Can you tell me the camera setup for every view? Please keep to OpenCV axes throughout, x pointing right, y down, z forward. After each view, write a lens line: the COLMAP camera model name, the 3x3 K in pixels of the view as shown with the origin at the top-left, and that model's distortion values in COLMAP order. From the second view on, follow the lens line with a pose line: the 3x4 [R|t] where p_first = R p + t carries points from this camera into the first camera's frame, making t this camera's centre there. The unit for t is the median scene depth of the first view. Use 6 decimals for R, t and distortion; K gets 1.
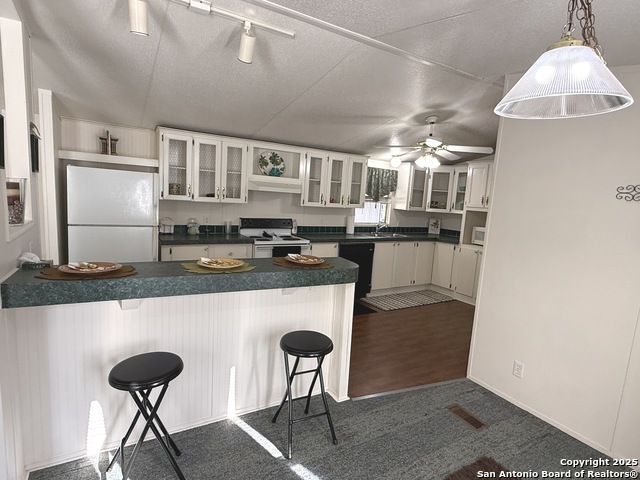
lens RADIAL K [[349.8, 0, 320.5], [0, 349.8, 239.8], [0, 0, 1]] dist [0.005304, -0.002564]
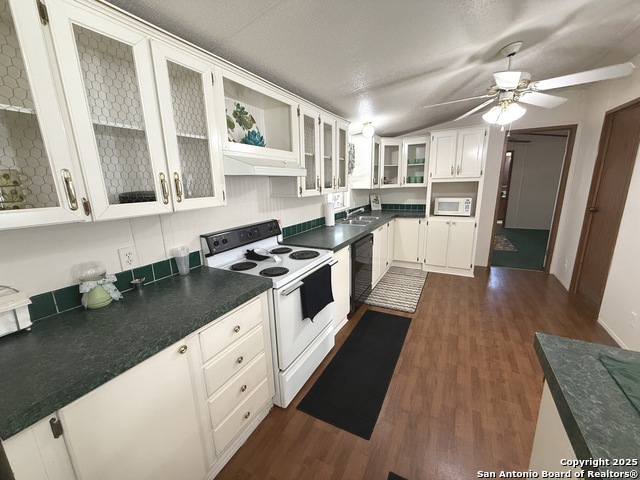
lens RADIAL K [[254.7, 0, 318.8], [0, 254.7, 239.9], [0, 0, 1]] dist [0.000163, 0.000142]
pose [[0.855976, -0.196575, 0.478188, -0.289949], [0.146281, 0.979189, 0.140680, -0.092290], [-0.495890, -0.050468, 0.866917, 0.667865]]
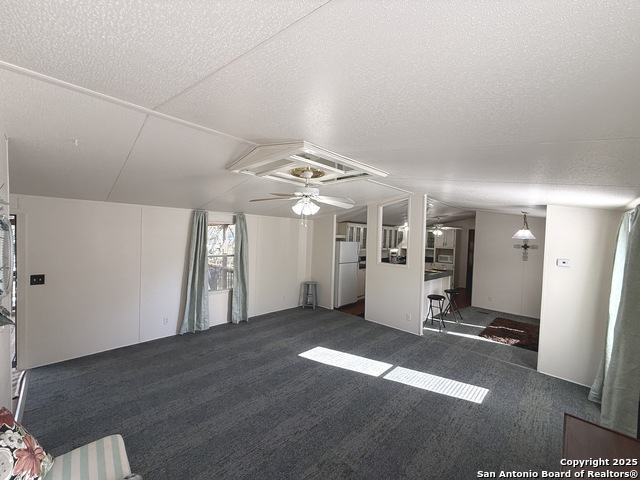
lens RADIAL K [[254.7, 0, 318.7], [0, 254.7, 239.1], [0, 0, 1]] dist [0.000163, 0.000142]
pose [[0.967670, -0.036133, 0.249617, -0.997205], [0.061058, 0.993807, -0.092843, -0.041791], [-0.244716, 0.105083, 0.963884, -0.617314]]
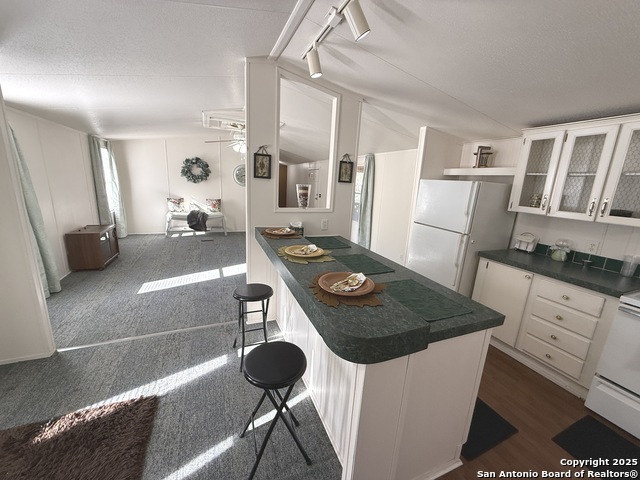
lens RADIAL K [[254.7, 0, 320.2], [0, 254.7, 240.1], [0, 0, 1]] dist [0.000163, 0.000142]
pose [[-0.129431, 0.156487, -0.979163, 0.254466], [-0.188199, 0.965643, 0.179203, -0.062496], [0.973565, 0.207472, -0.095533, 0.553469]]
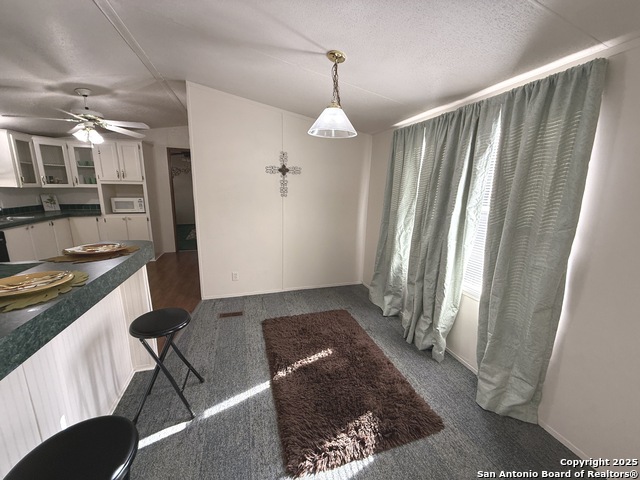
lens RADIAL K [[254.7, 0, 318.8], [0, 254.7, 239.5], [0, 0, 1]] dist [0.000163, 0.000142]
pose [[0.231315, -0.257647, 0.938142, -0.284002], [0.119724, 0.964504, 0.235367, -0.027457], [-0.965484, 0.057875, 0.253951, 0.178917]]
